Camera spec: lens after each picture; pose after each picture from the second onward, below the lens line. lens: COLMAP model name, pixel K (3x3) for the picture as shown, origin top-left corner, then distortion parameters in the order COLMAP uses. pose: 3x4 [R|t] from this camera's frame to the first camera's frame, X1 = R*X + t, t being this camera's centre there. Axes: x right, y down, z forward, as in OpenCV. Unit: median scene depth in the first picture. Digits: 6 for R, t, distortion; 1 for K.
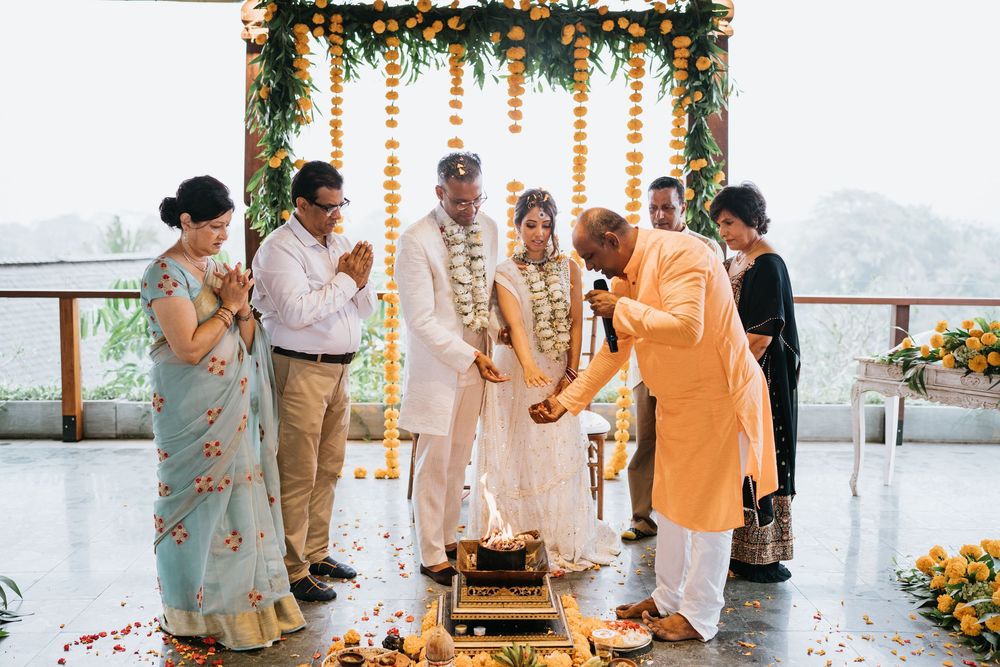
lens RADIAL K [[970.5, 0, 500.0], [0, 970.5, 333.5], [0, 0, 1]] dist [-0.051376, 0.160651]
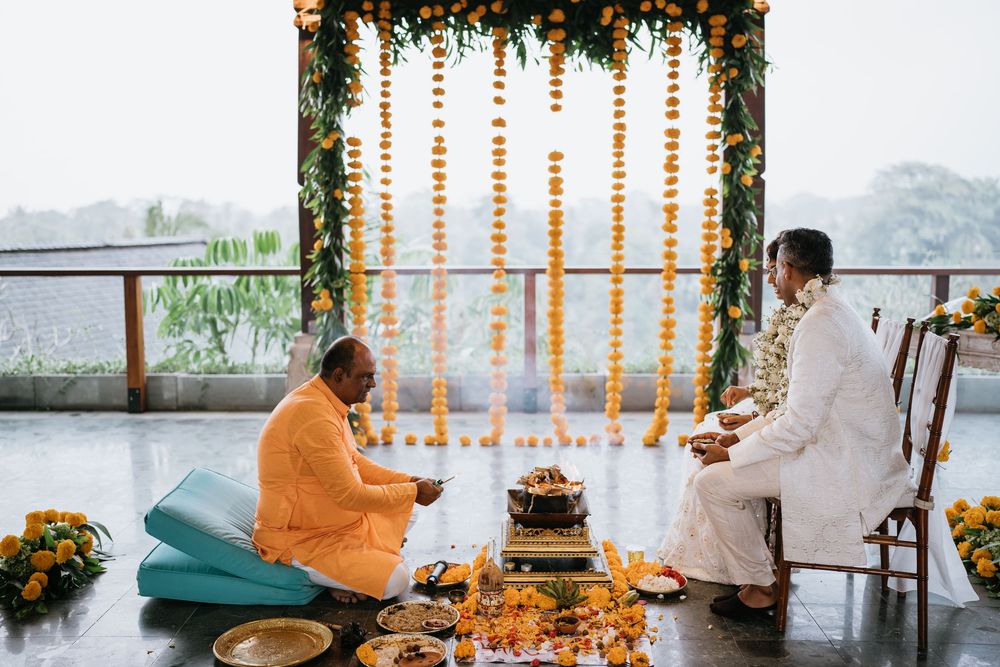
lens RADIAL K [[1002.4, 0, 495.0], [0, 1002.4, 330.9], [0, 0, 1]] dist [-0.053224, 0.171712]
pose [[0.998811, -0.006998, -0.048252, -0.000146], [0.007625, 0.999889, 0.012826, 0.013928], [0.048157, -0.013179, 0.998753, -0.078801]]
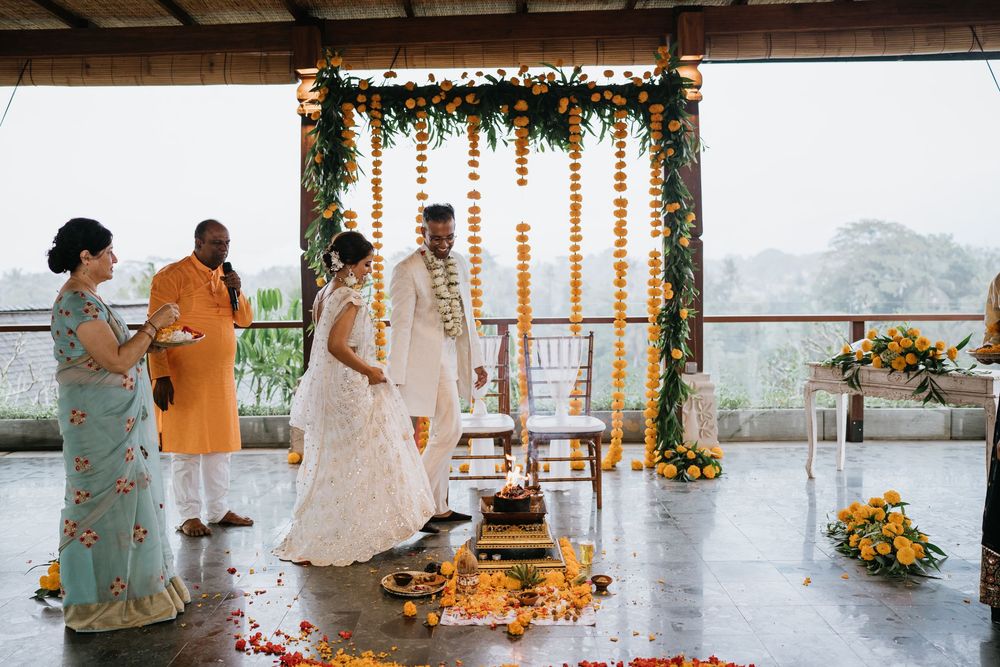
lens RADIAL K [[970.3, 0, 497.0], [0, 970.3, 328.7], [0, 0, 1]] dist [-0.051641, 0.164850]
pose [[0.999413, -0.020458, -0.027478, 0.013751], [0.019201, 0.998790, -0.045280, 0.028916], [0.028371, 0.044726, 0.998596, -0.218961]]
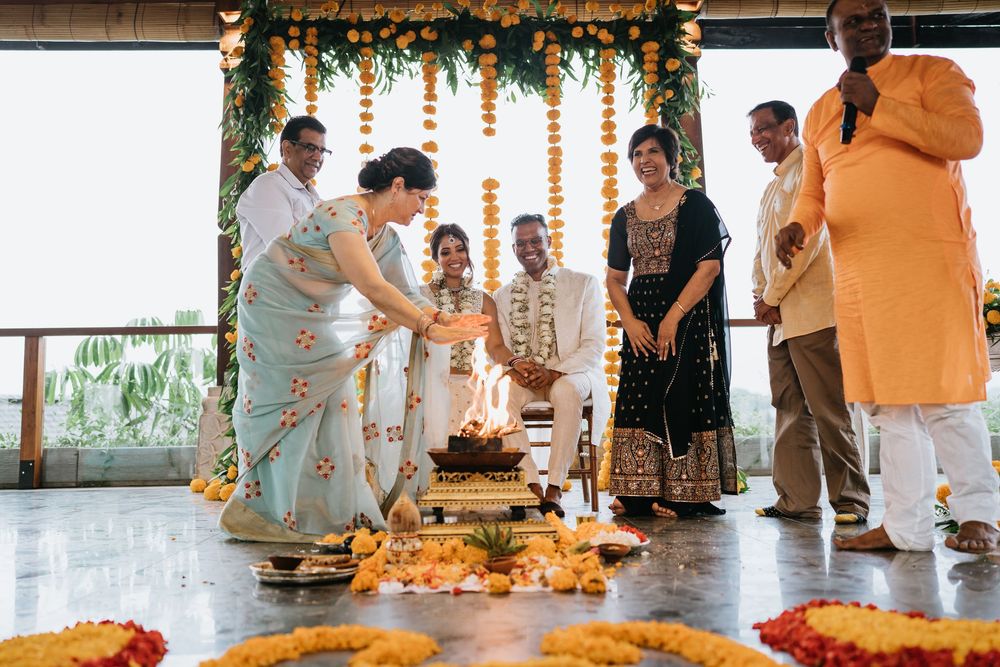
lens RADIAL K [[970.3, 0, 497.0], [0, 970.3, 328.7], [0, 0, 1]] dist [-0.051641, 0.164850]
pose [[0.999664, -0.024839, 0.007415, 0.011203], [0.025798, 0.981252, -0.190995, 0.180933], [-0.002532, 0.191122, 0.981563, 0.055533]]
